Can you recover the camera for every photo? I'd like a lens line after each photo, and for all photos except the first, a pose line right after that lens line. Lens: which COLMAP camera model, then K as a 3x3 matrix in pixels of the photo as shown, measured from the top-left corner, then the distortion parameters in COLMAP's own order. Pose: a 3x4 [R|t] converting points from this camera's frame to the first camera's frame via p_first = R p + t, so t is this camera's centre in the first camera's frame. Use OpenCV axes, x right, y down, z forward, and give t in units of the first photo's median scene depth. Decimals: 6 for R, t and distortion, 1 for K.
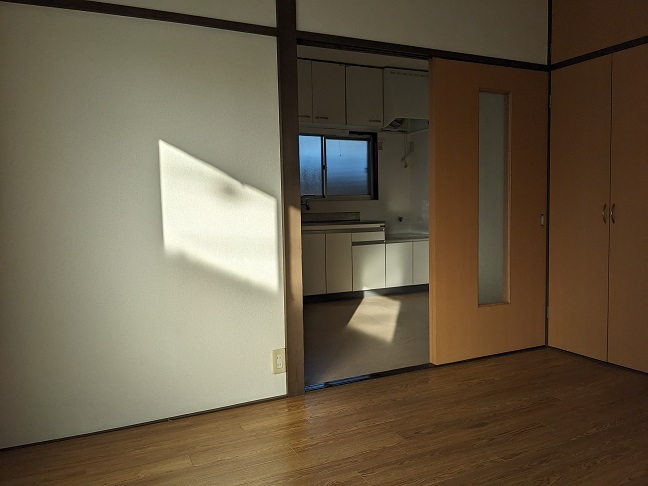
lens RADIAL K [[511.5, 0, 320.8], [0, 511.5, 248.6], [0, 0, 1]] dist [0.083001, -0.107366]
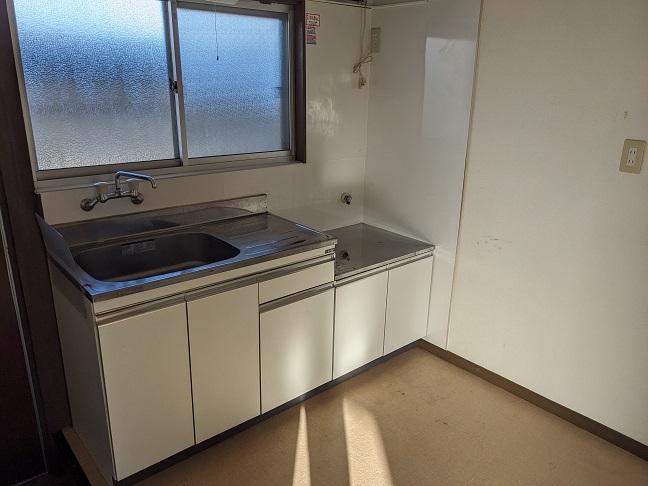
lens RADIAL K [[511.5, 0, 320.8], [0, 511.5, 248.6], [0, 0, 1]] dist [0.083001, -0.107366]
pose [[0.967445, -0.041405, 0.249672, 0.016480], [-0.019458, 0.971438, 0.236496, -0.230125], [-0.252333, -0.233654, 0.939007, 0.990503]]
